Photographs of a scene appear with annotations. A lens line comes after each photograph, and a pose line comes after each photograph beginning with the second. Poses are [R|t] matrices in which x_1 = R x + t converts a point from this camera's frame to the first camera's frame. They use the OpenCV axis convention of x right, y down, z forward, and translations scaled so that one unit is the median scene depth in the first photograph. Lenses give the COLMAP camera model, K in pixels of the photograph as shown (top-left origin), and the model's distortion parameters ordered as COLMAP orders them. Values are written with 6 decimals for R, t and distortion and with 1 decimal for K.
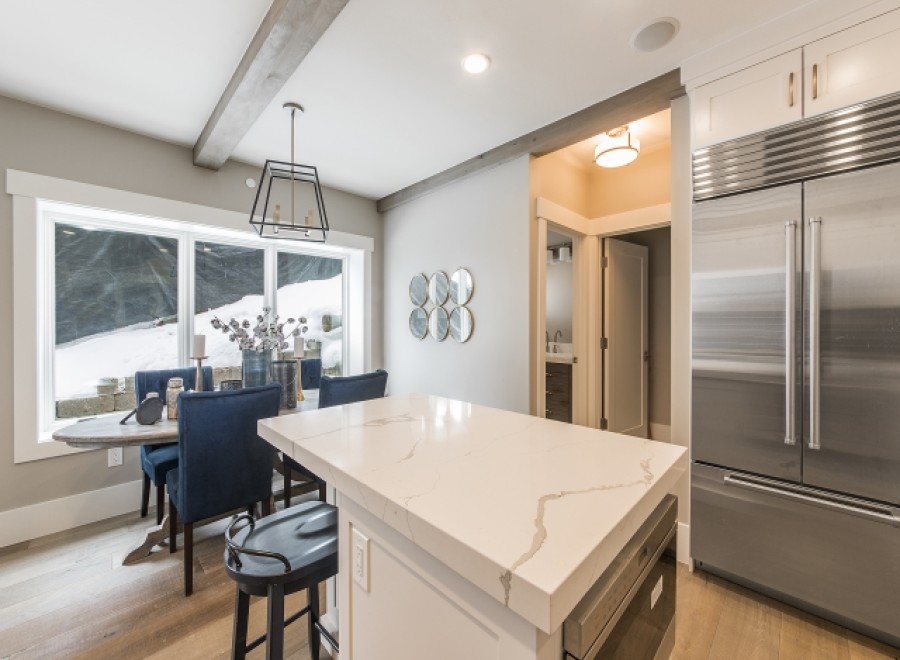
lens RADIAL K [[356.9, 0, 449.6], [0, 356.9, 323.2], [0, 0, 1]] dist [0.010137, -0.000042]
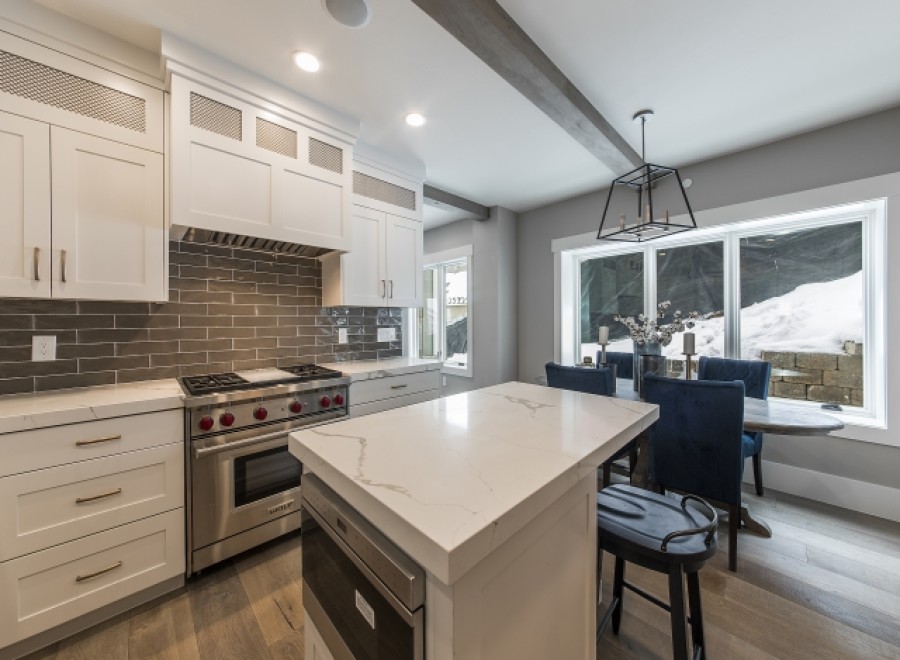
lens RADIAL K [[331.1, 0, 470.4], [0, 331.1, 319.5], [0, 0, 1]] dist [-0.002137, -0.000095]
pose [[0.002970, 0.004575, -0.999985, 0.271130], [0.003139, 0.999985, 0.004584, -0.000385], [0.999991, -0.003152, 0.002955, 0.241536]]
